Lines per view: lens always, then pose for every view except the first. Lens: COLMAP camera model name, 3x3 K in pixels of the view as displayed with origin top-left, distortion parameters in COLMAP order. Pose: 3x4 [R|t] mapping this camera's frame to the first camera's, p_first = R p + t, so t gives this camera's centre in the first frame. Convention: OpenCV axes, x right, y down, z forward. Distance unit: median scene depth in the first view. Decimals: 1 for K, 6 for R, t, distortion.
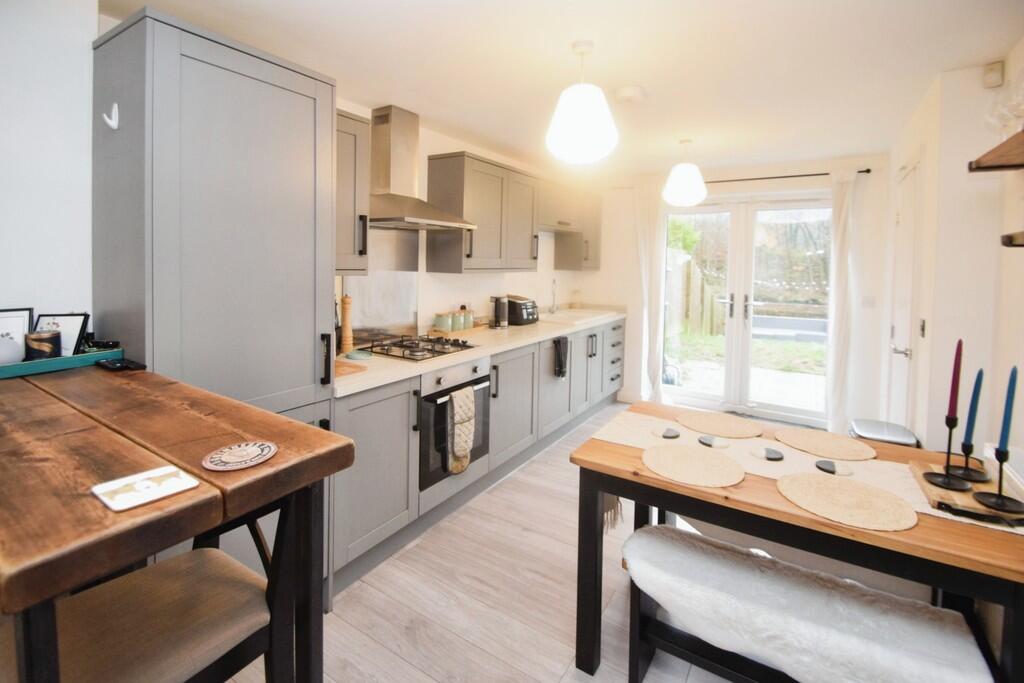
lens RADIAL K [[464.1, 0, 504.5], [0, 464.1, 337.5], [0, 0, 1]] dist [-0.000662, -0.000263]
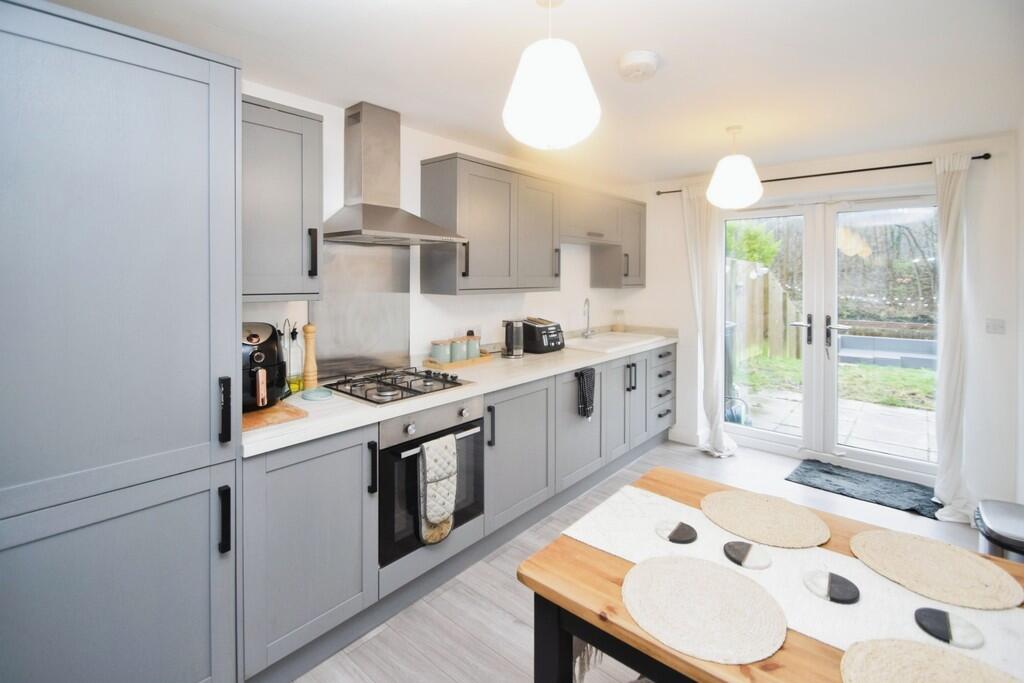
lens RADIAL K [[469.6, 0, 511.8], [0, 469.6, 329.1], [0, 0, 1]] dist [0.015014, -0.020234]
pose [[0.990929, 0.000310, -0.134388, 0.114570], [-0.007479, 0.998575, -0.052846, -0.028863], [0.134180, 0.053372, 0.989519, 0.155151]]
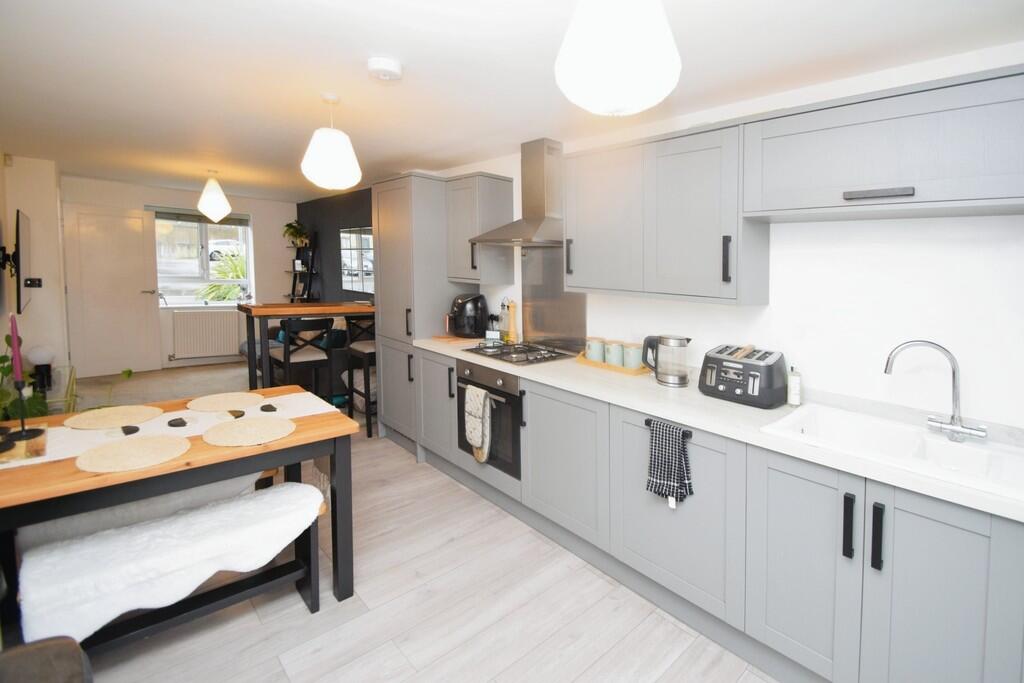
lens RADIAL K [[464.1, 0, 504.5], [0, 464.1, 337.5], [0, 0, 1]] dist [-0.000662, -0.000263]
pose [[-0.273189, 0.136903, -0.952169, 0.752202], [-0.170752, 0.967202, 0.188055, -0.182034], [0.946684, 0.213960, -0.240852, 1.038319]]
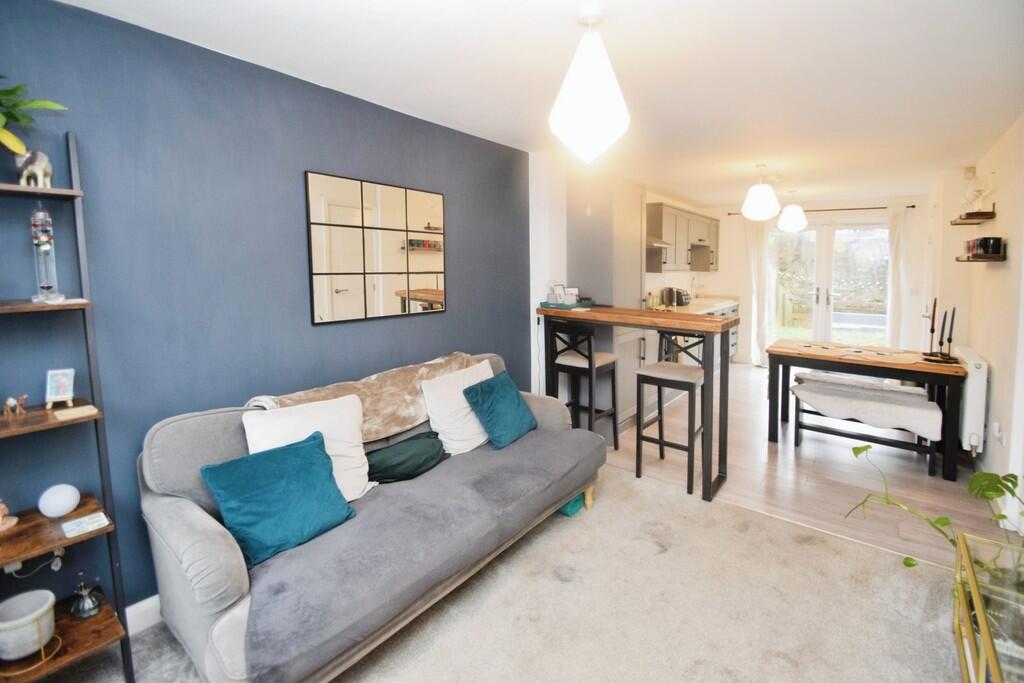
lens RADIAL K [[474.2, 0, 513.7], [0, 474.2, 328.2], [0, 0, 1]] dist [-0.001779, -0.000368]
pose [[0.997517, 0.009704, -0.069754, -0.484949], [-0.011480, 0.999619, -0.025109, 0.111133], [0.069484, 0.025848, 0.997248, -0.741643]]
